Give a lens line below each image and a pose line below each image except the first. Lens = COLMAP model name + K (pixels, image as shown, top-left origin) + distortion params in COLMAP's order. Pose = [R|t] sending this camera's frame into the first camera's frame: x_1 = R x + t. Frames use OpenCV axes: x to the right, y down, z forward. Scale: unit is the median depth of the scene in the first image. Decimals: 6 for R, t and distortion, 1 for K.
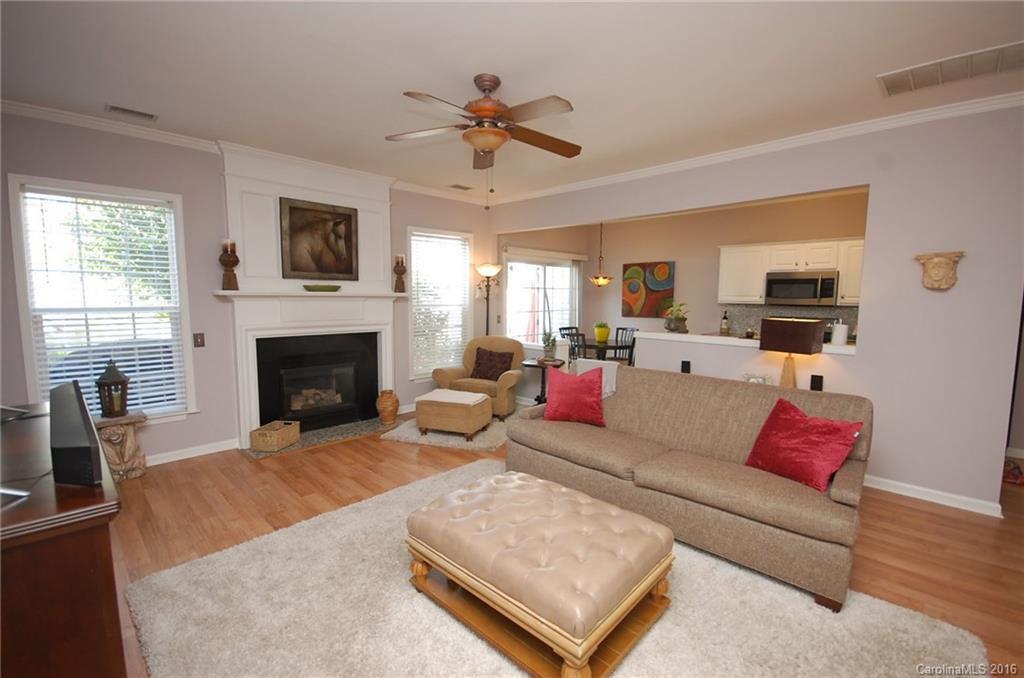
lens RADIAL K [[450.0, 0, 511.6], [0, 450.0, 336.2], [0, 0, 1]] dist [-0.003923, -0.004738]
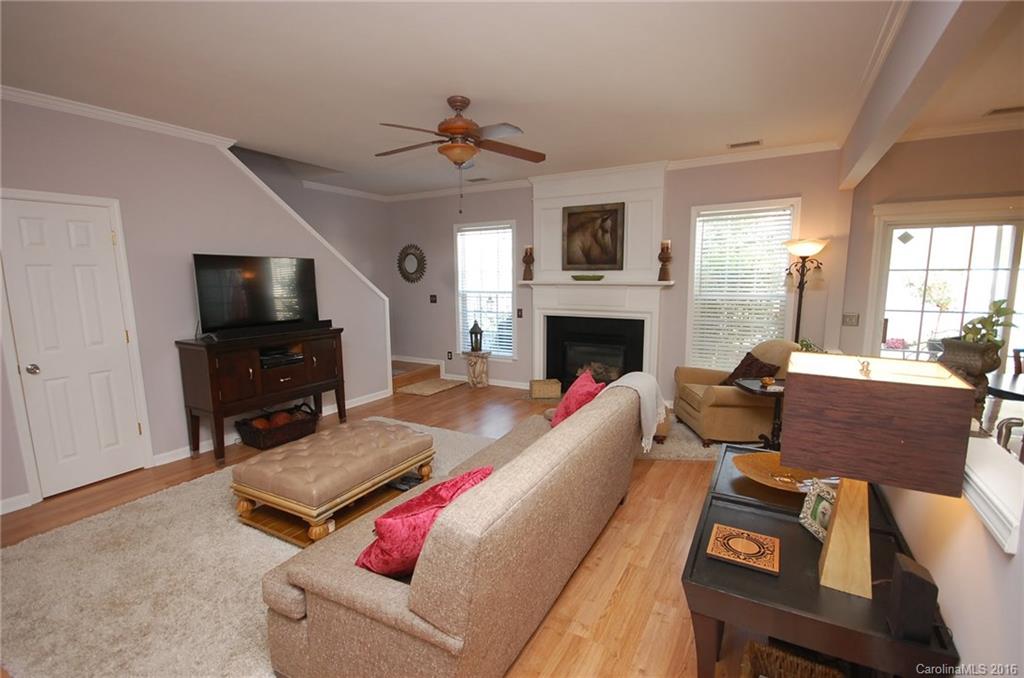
lens RADIAL K [[457.6, 0, 518.0], [0, 457.6, 338.8], [0, 0, 1]] dist [-0.002184, 0.000371]
pose [[0.248944, 0.115590, -0.961595, 0.624302], [-0.084643, 0.991650, 0.097290, -0.043649], [0.964812, 0.057173, 0.256649, 0.463411]]
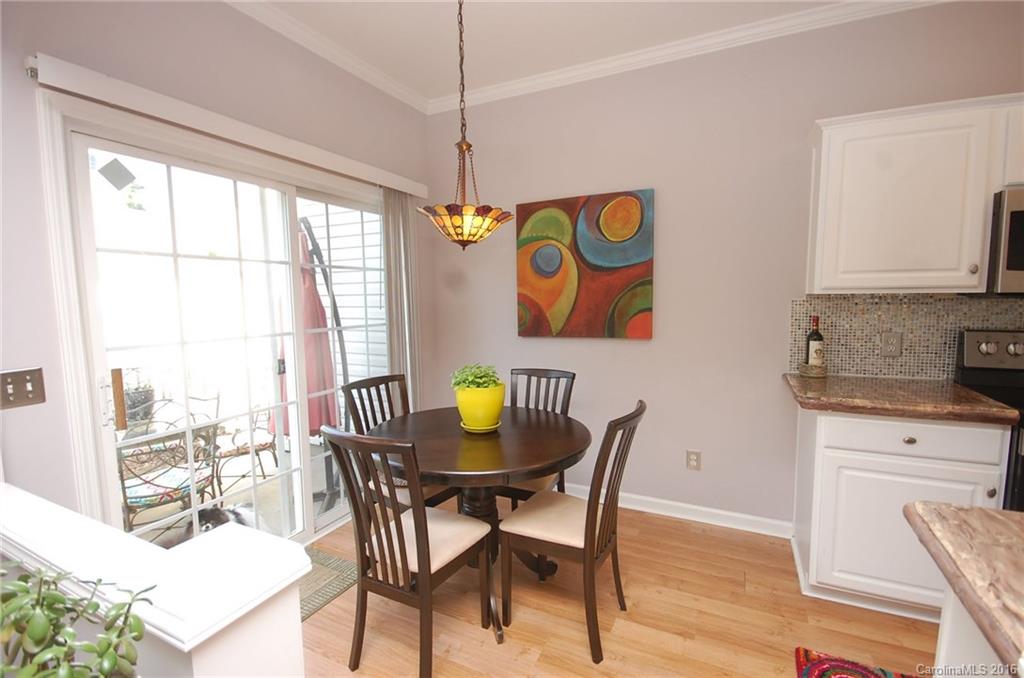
lens RADIAL K [[457.6, 0, 516.4], [0, 457.6, 338.6], [0, 0, 1]] dist [-0.002184, 0.000371]
pose [[0.946485, -0.048675, 0.319055, 0.165691], [0.049523, 0.998758, 0.005459, -0.065023], [-0.318925, 0.010634, 0.947720, 0.905048]]
